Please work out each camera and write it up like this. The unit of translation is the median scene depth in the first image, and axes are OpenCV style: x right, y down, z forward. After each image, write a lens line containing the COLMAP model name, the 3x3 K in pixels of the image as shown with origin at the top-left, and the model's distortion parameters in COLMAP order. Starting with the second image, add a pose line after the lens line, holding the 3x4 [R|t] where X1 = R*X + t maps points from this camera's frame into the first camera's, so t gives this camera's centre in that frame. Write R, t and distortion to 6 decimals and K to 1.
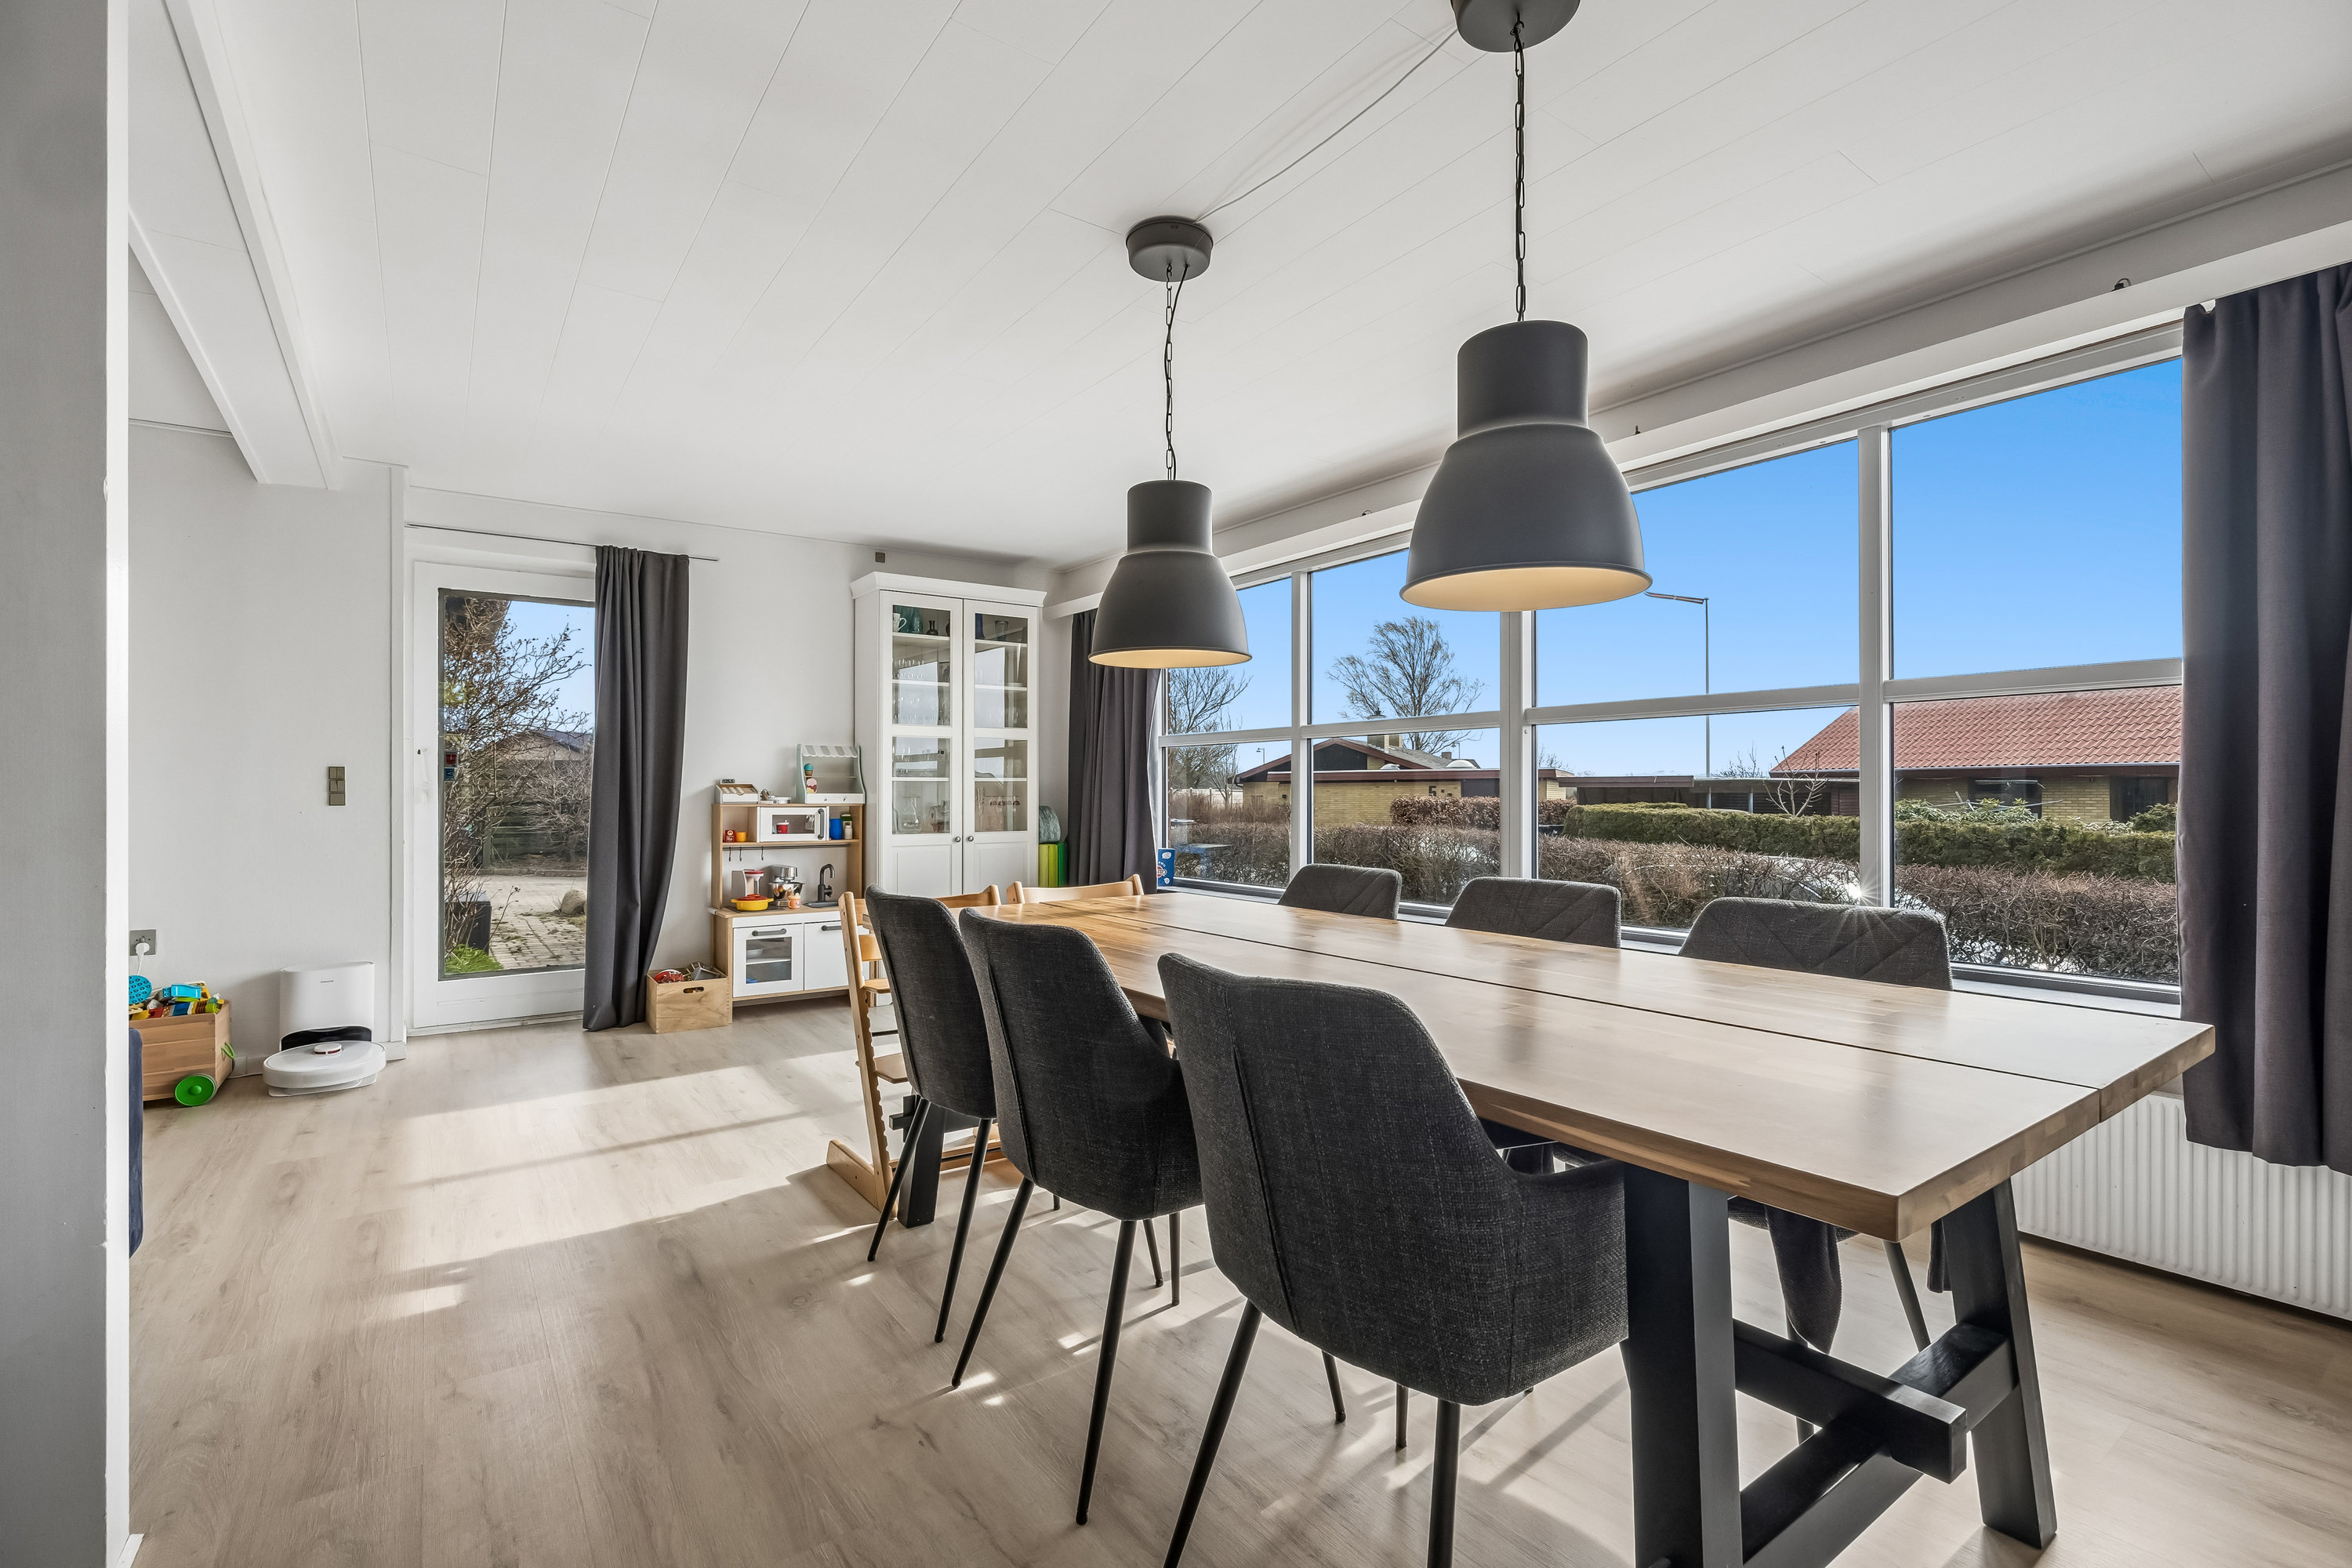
lens RADIAL K [[1082.1, 0, 1180.9], [0, 1082.1, 796.9], [0, 0, 1]] dist [0.001961, 0.000368]
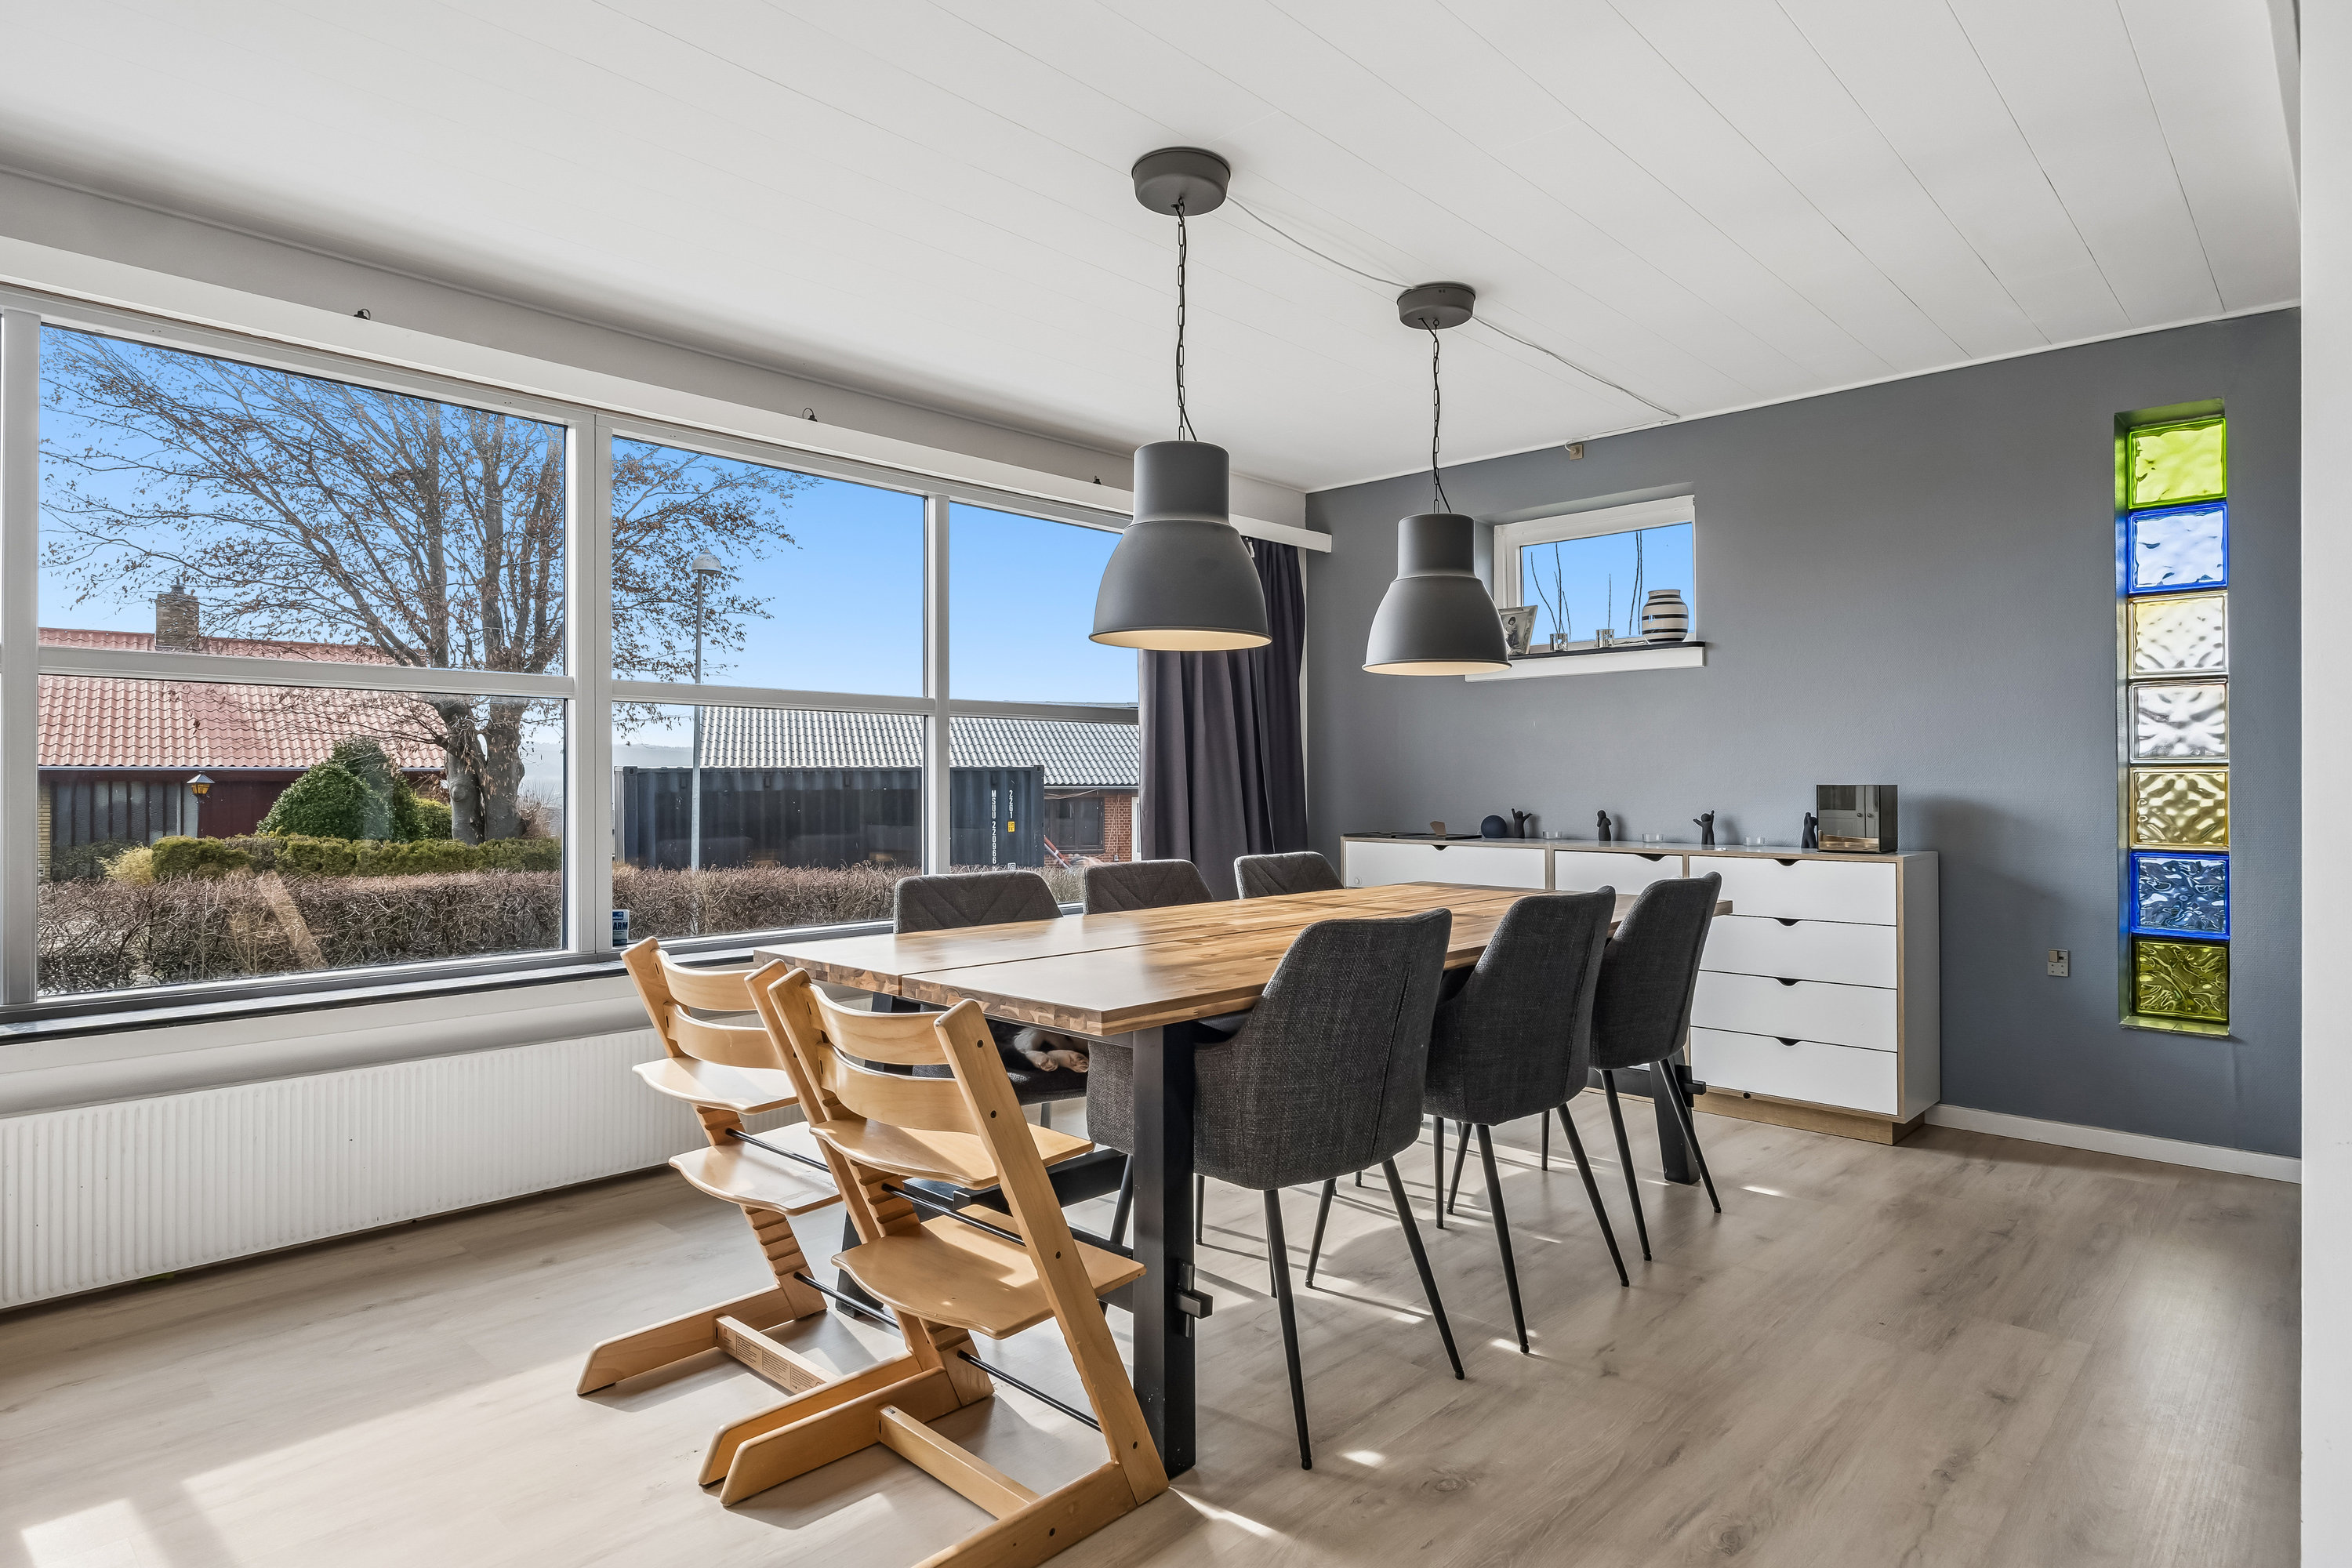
lens RADIAL K [[1282.2, 0, 1194.4], [0, 1282.2, 783.2], [0, 0, 1]] dist [-0.012711, -0.001855]
pose [[-0.206915, -0.000711, 0.978359, -1.053111], [0.002253, 0.999997, 0.001203, -0.011889], [-0.978356, 0.002453, -0.206912, 1.216926]]
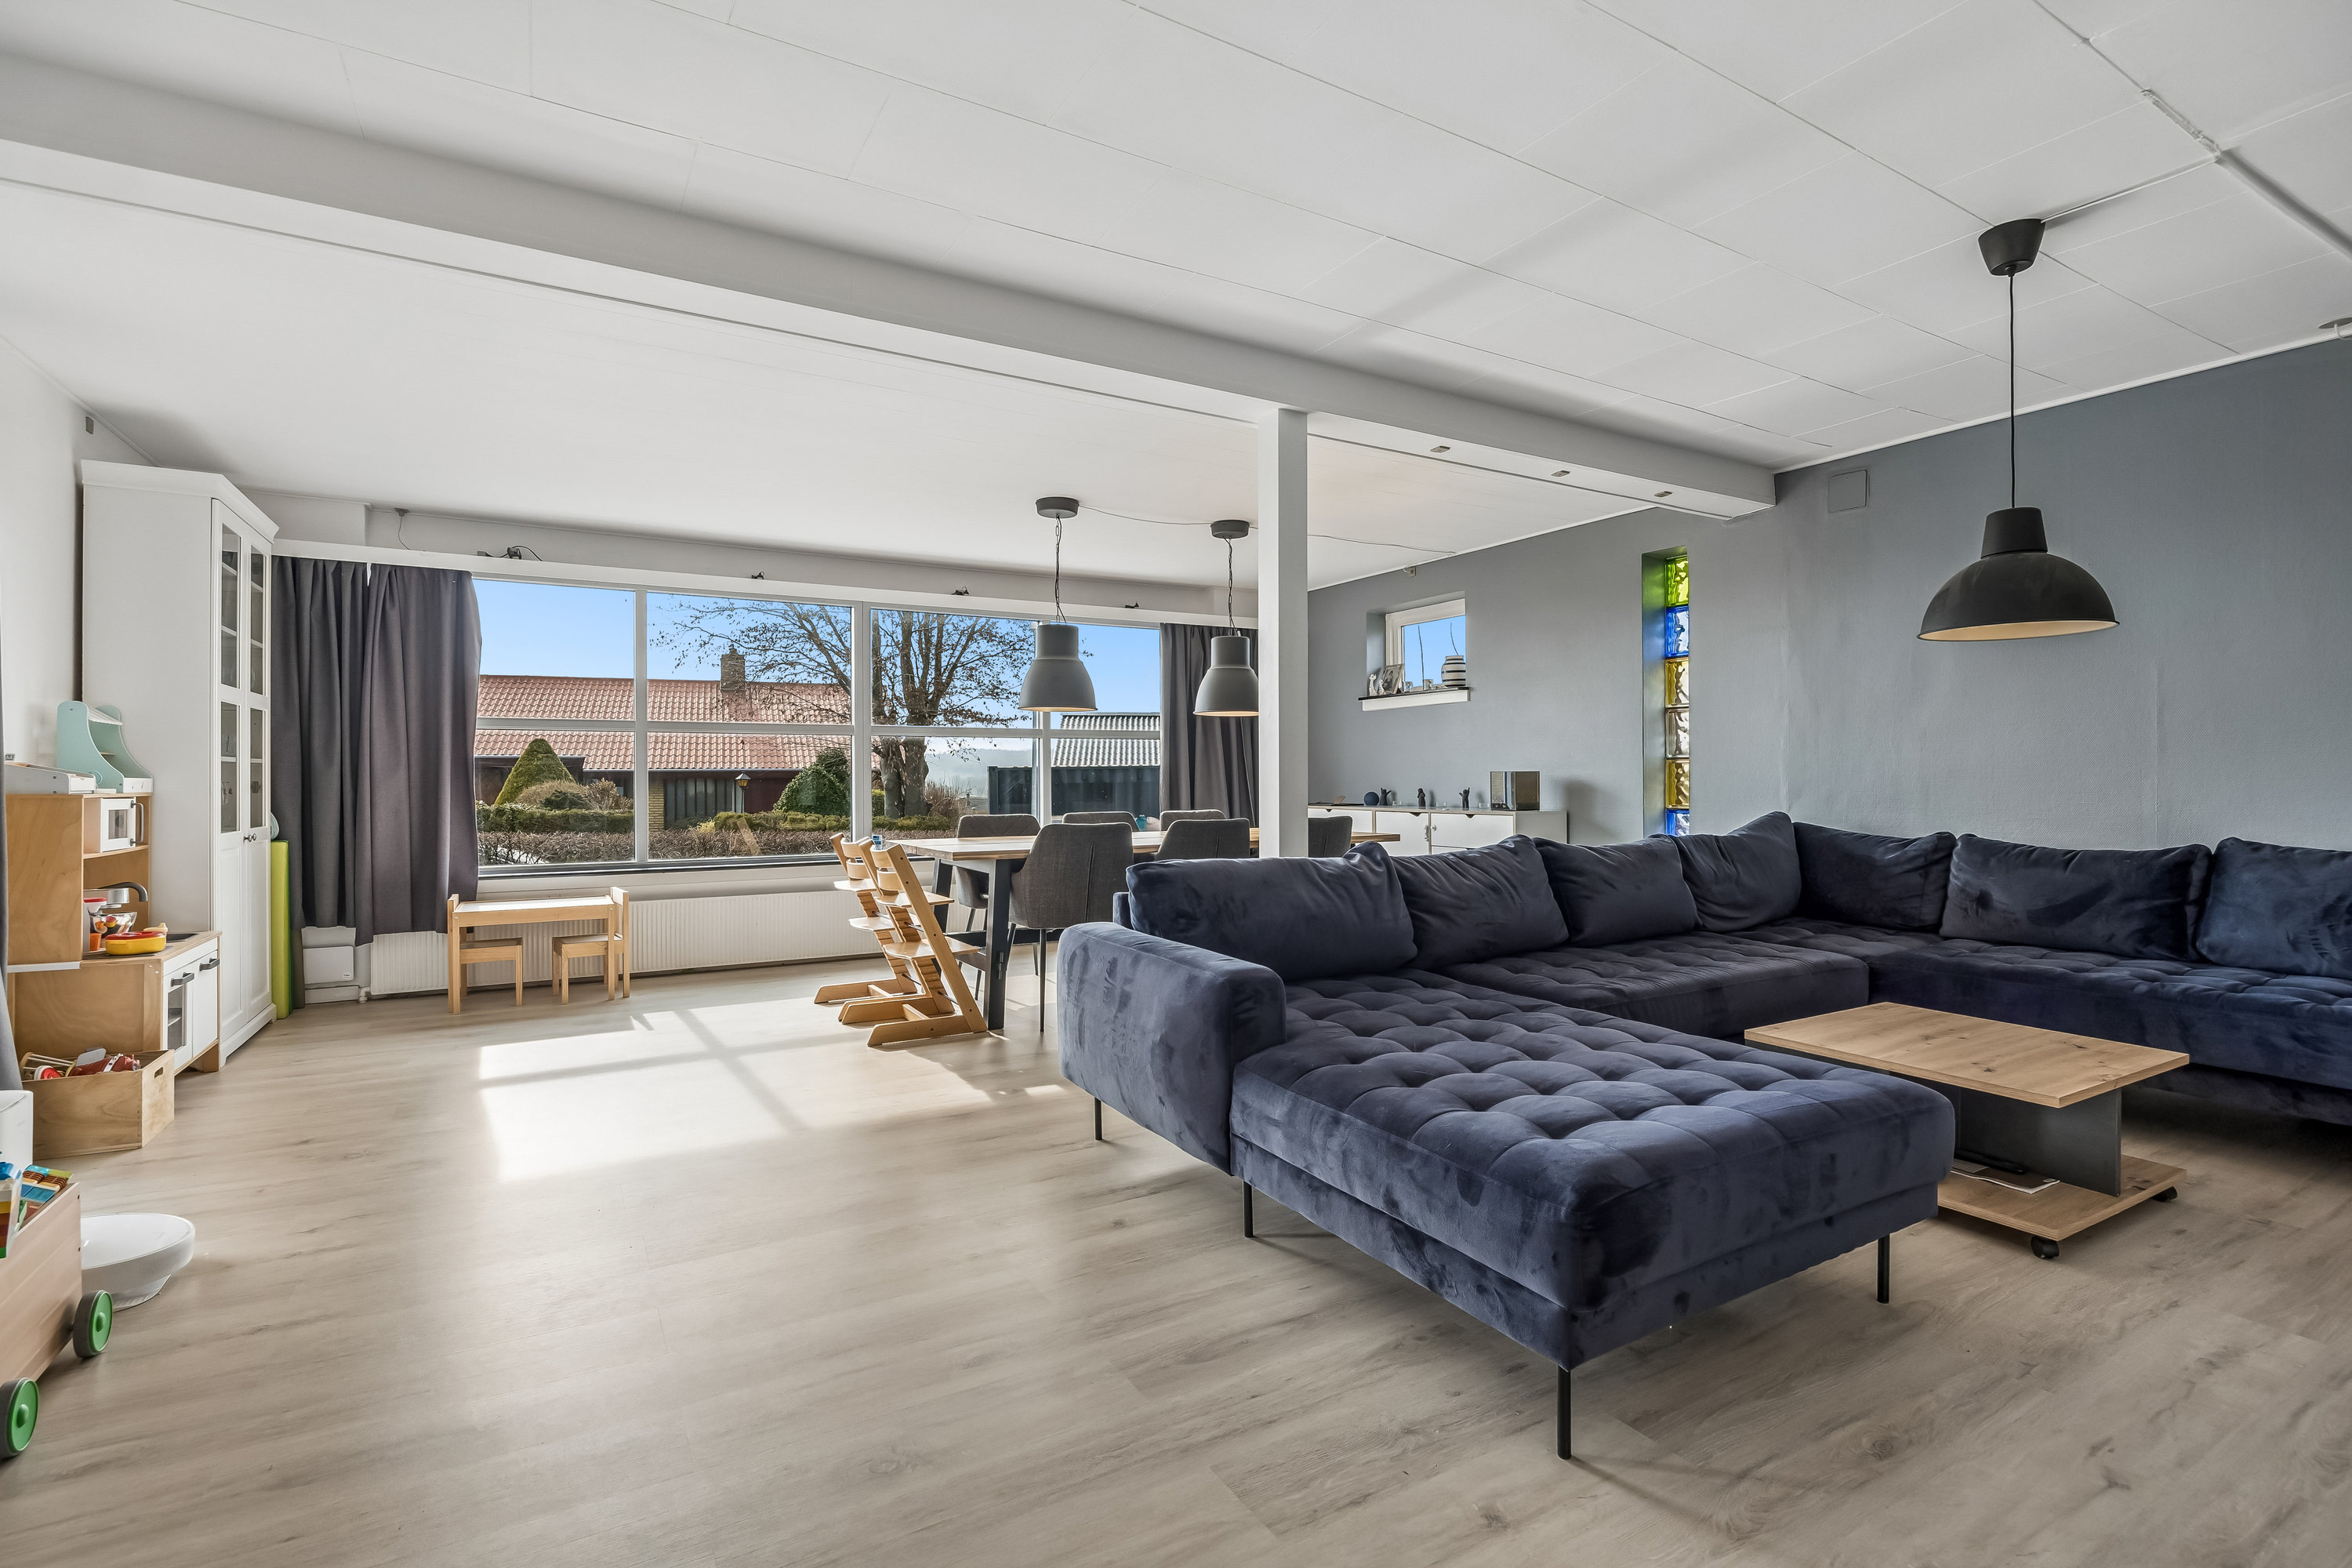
lens RADIAL K [[1101.1, 0, 1171.4], [0, 1101.1, 766.5], [0, 0, 1]] dist [-0.014057, 0.000743]
pose [[0.093484, 0.010549, 0.995565, -2.030915], [0.006331, 0.999917, -0.011190, 0.004057], [-0.995601, 0.007349, 0.093409, 0.620746]]
